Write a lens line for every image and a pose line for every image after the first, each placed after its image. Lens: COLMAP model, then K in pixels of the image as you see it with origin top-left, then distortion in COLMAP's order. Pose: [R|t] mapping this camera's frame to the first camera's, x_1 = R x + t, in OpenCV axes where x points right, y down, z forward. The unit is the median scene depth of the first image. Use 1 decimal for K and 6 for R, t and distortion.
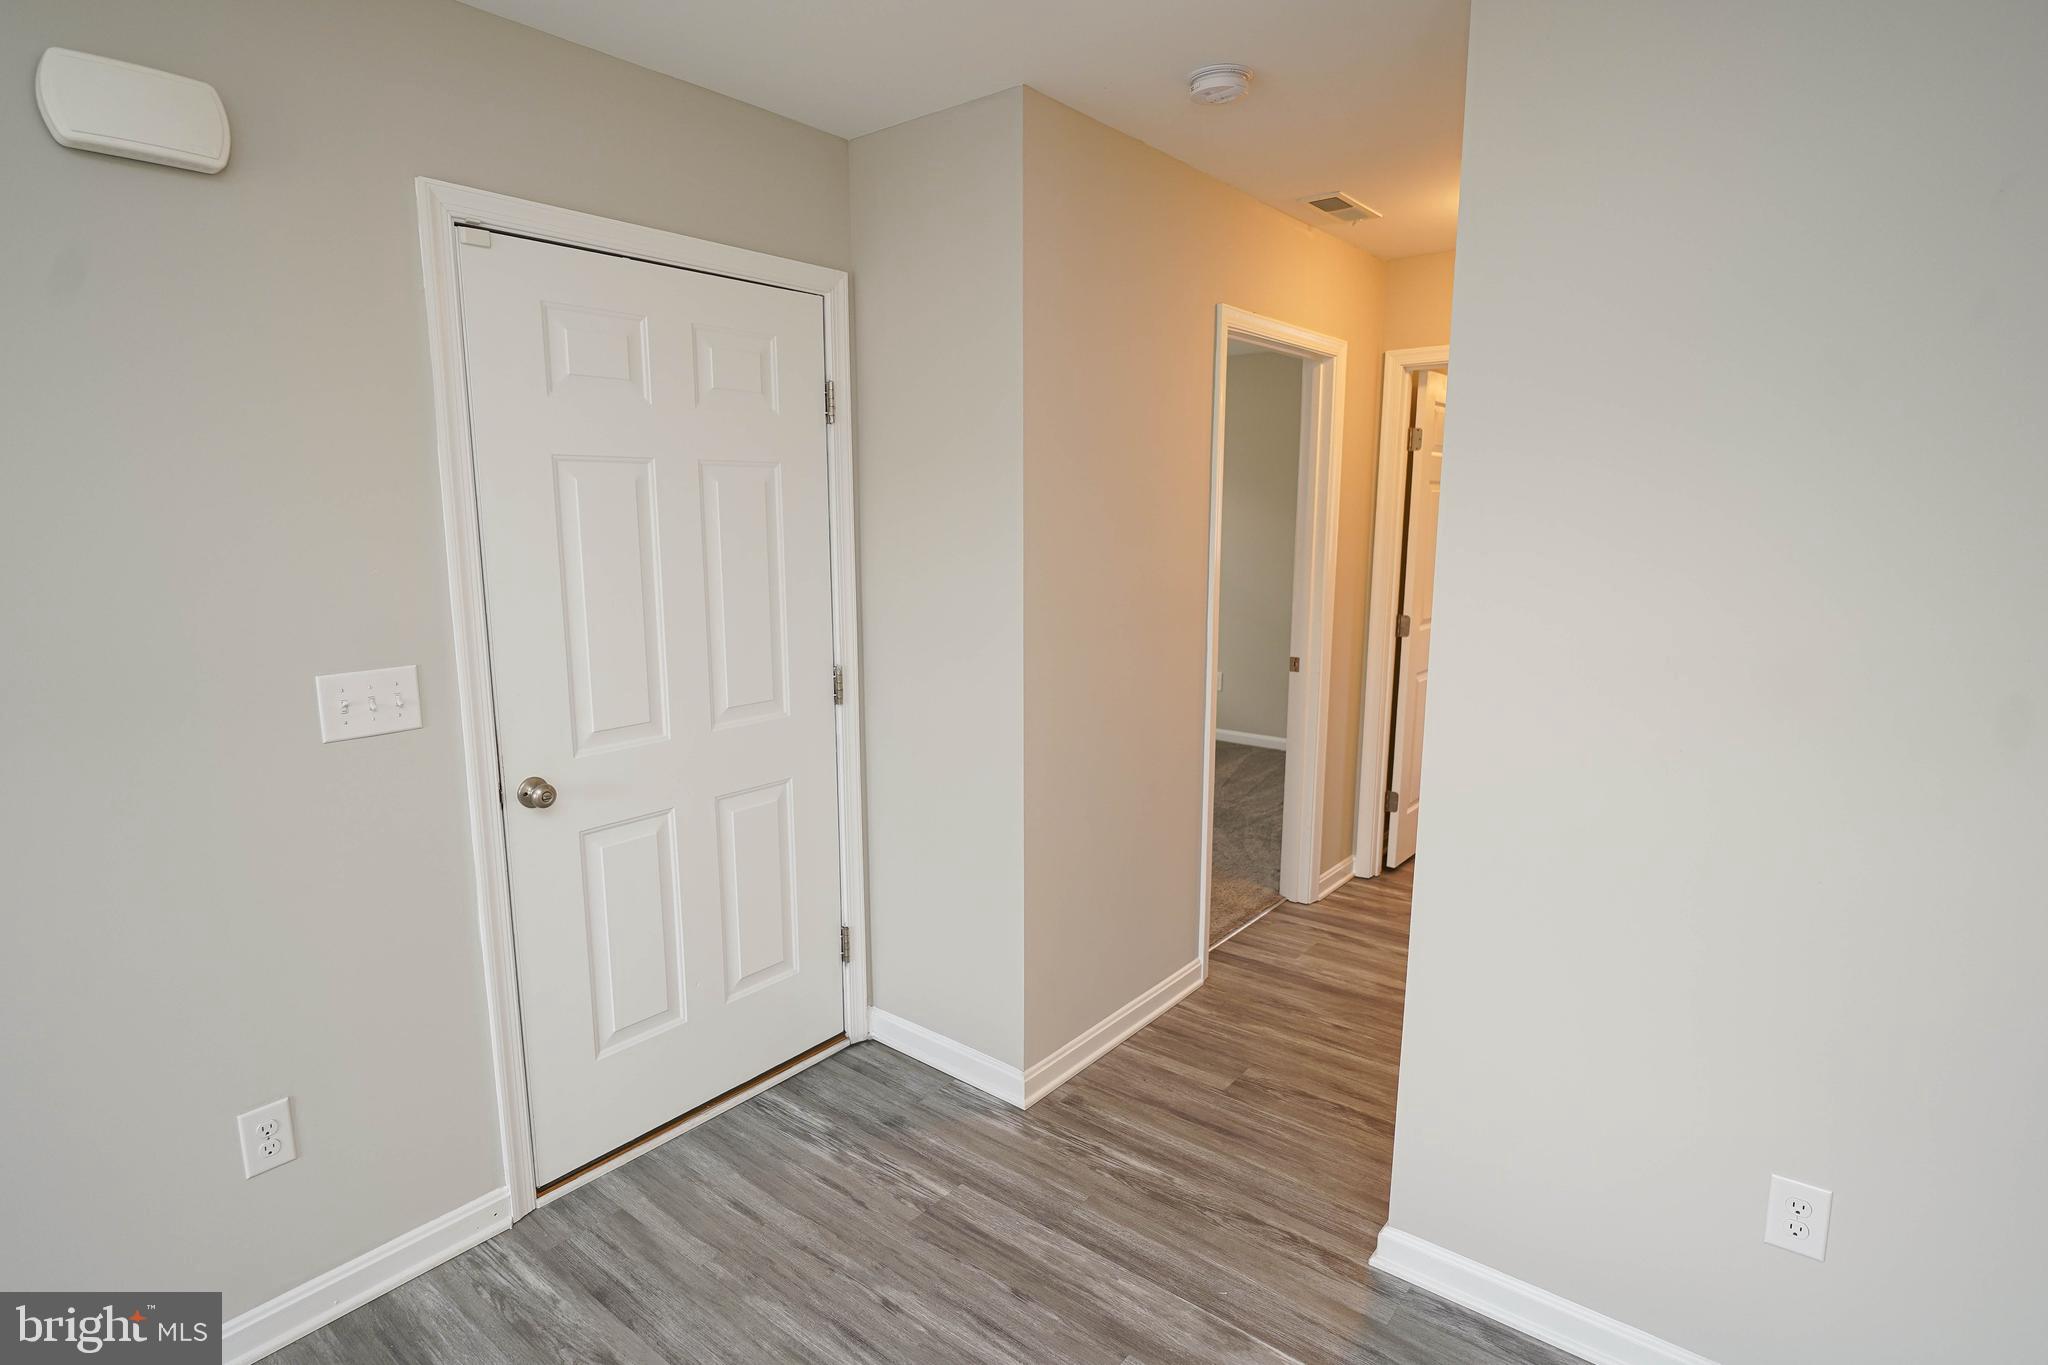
lens RADIAL K [[1056.2, 0, 1012.7], [0, 1056.2, 682.0], [0, 0, 1]] dist [-0.006352, -0.001736]
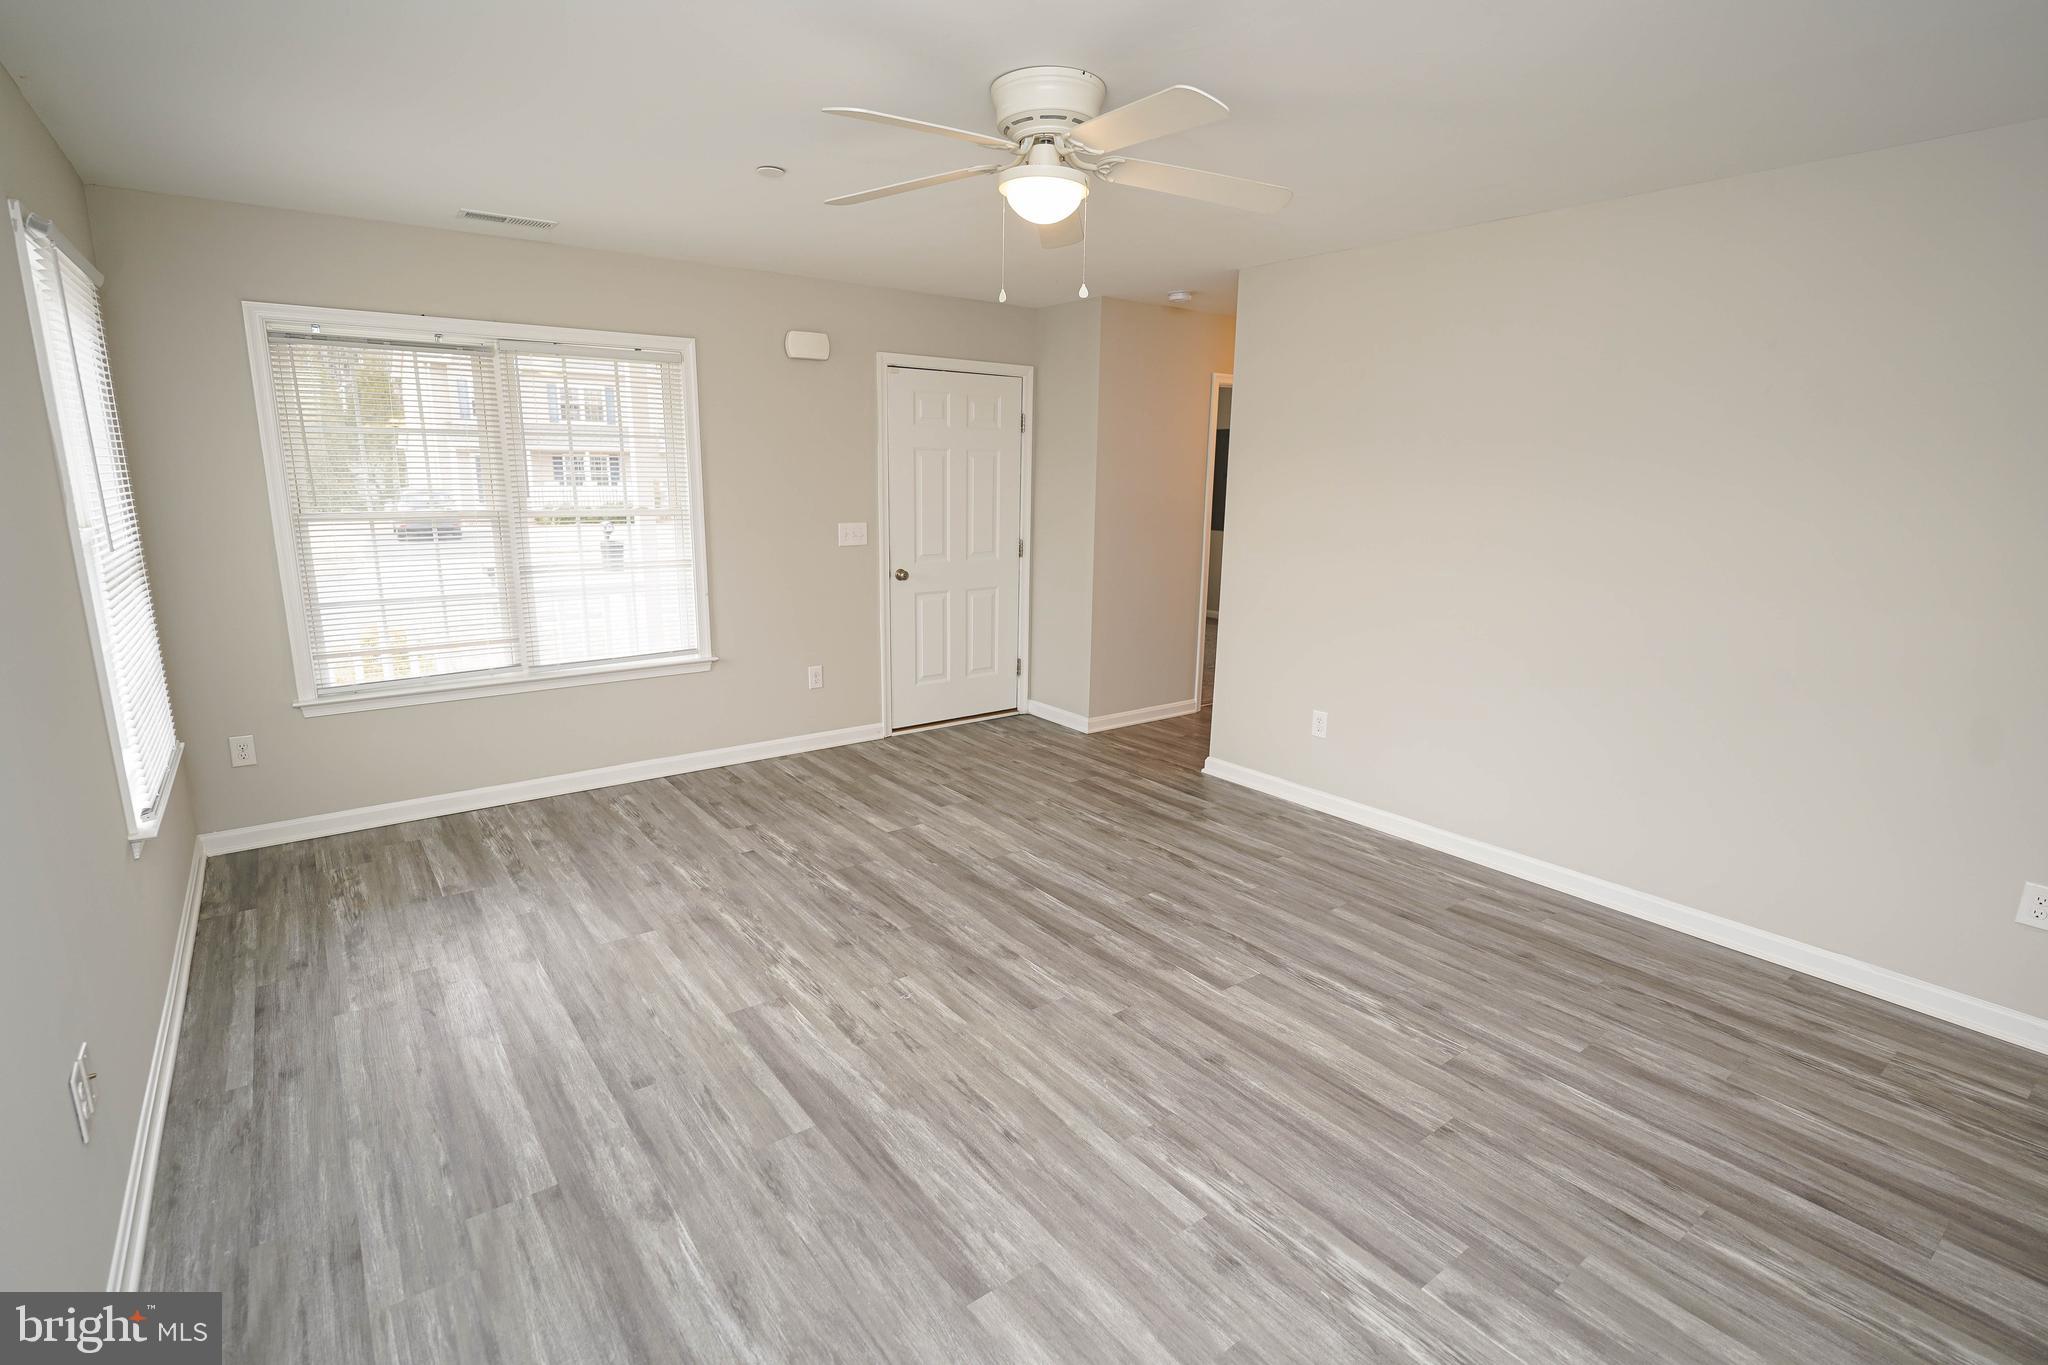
lens RADIAL K [[974.8, 0, 1006.1], [0, 974.8, 685.4], [0, 0, 1]] dist [-0.013368, -0.001056]
pose [[0.967588, 0.067714, -0.243285, 0.391244], [-0.055072, 0.996773, 0.058402, 0.207281], [0.246455, -0.043111, 0.968195, -1.232270]]
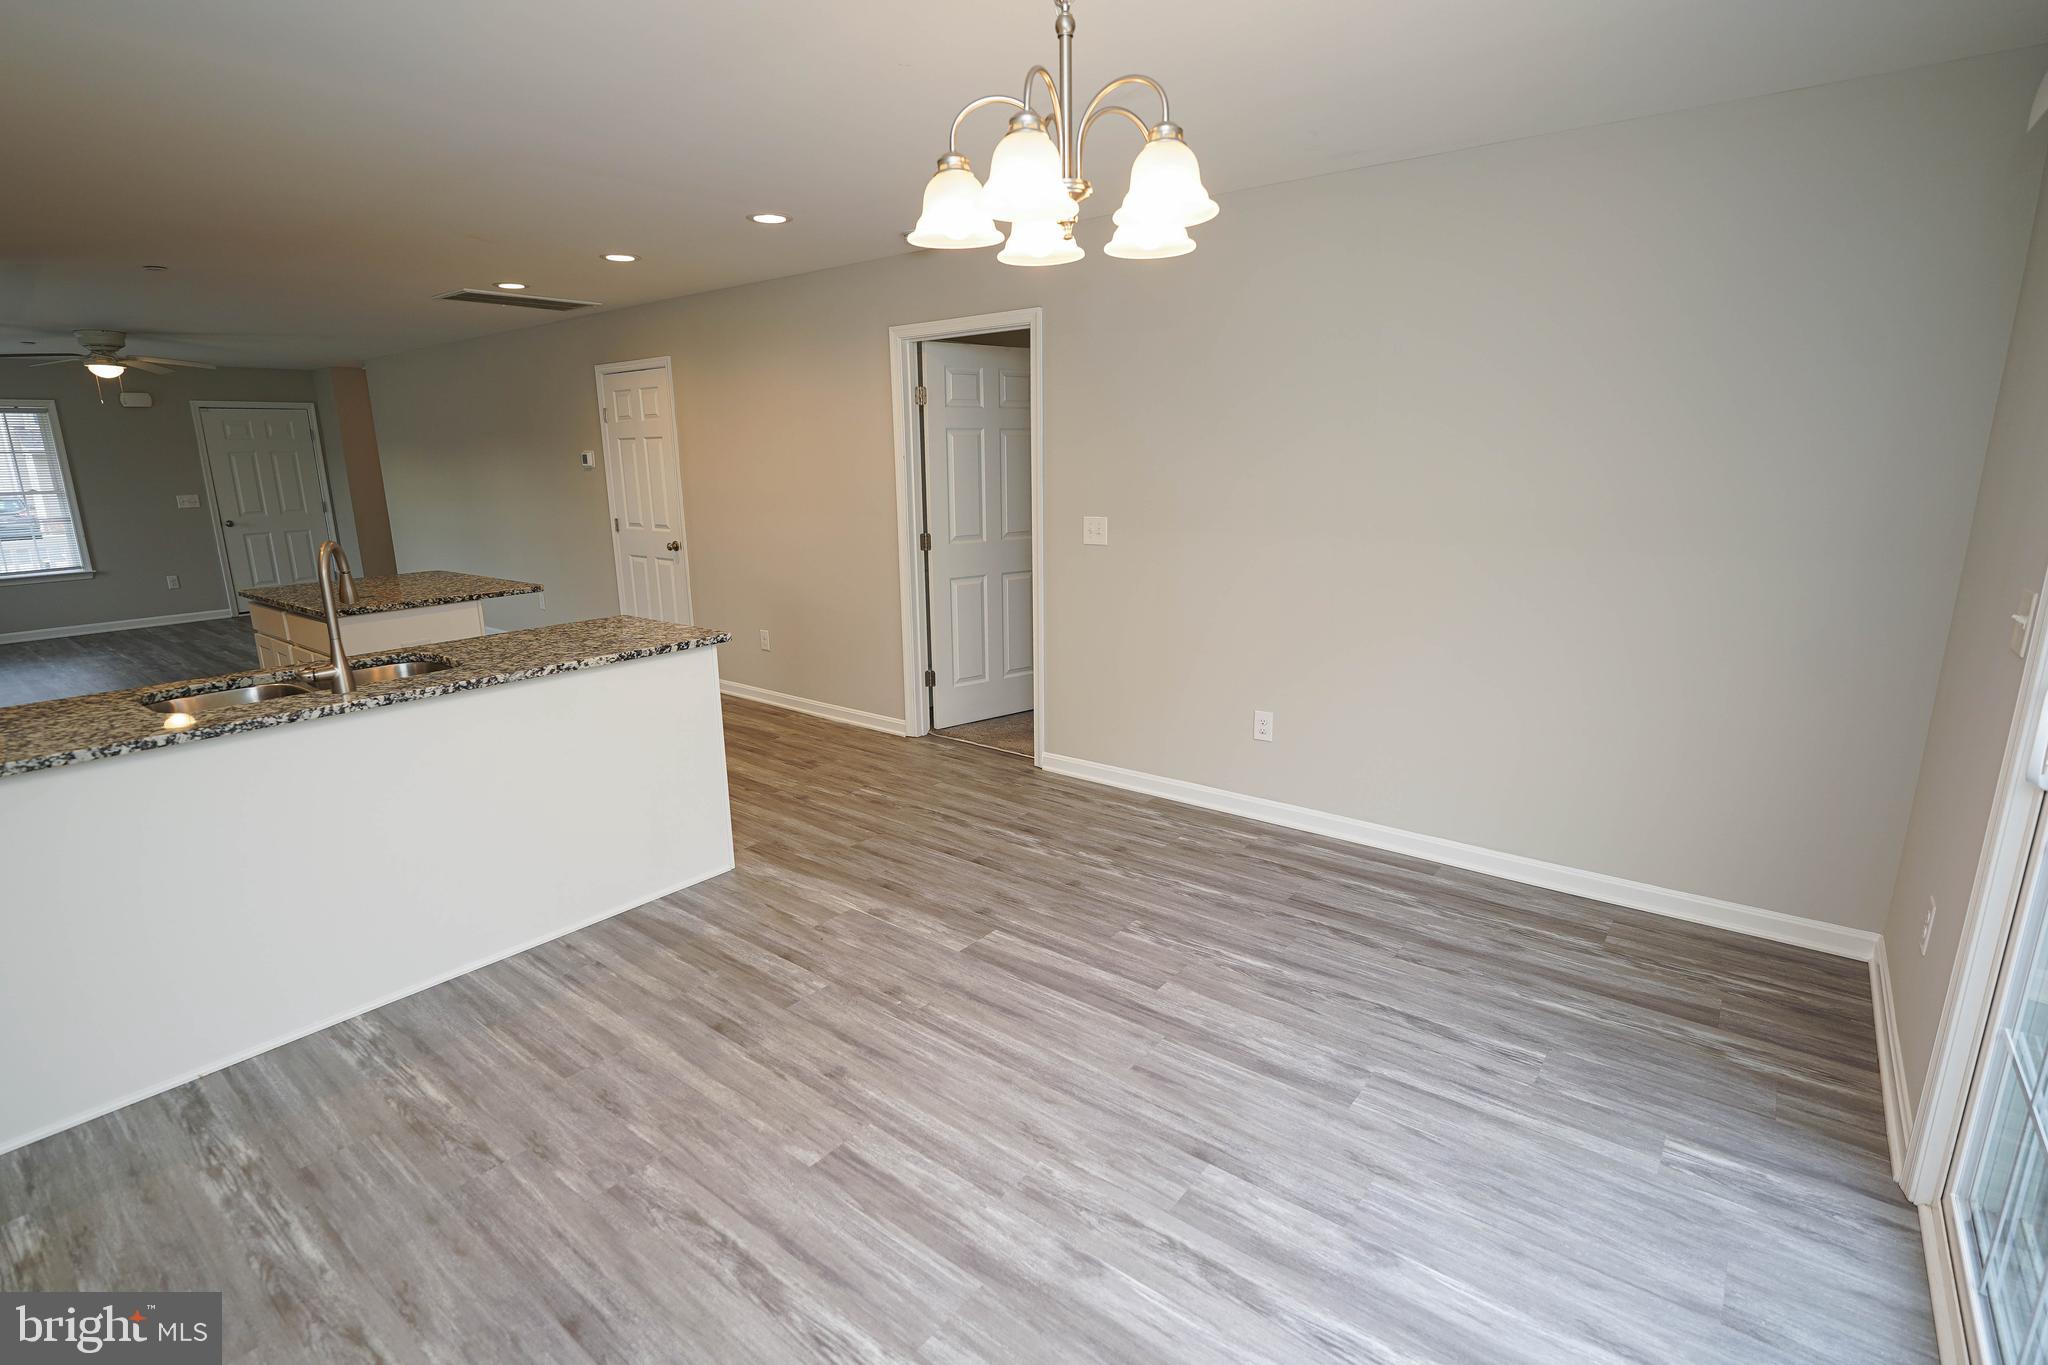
lens RADIAL K [[969.8, 0, 1025.5], [0, 969.8, 687.0], [0, 0, 1]] dist [-0.016384, -0.002789]
pose [[0.999866, -0.012987, 0.009922, 2.839234], [0.012258, 0.997455, 0.070240, 0.533832], [-0.010809, -0.070109, 0.997481, -3.129168]]
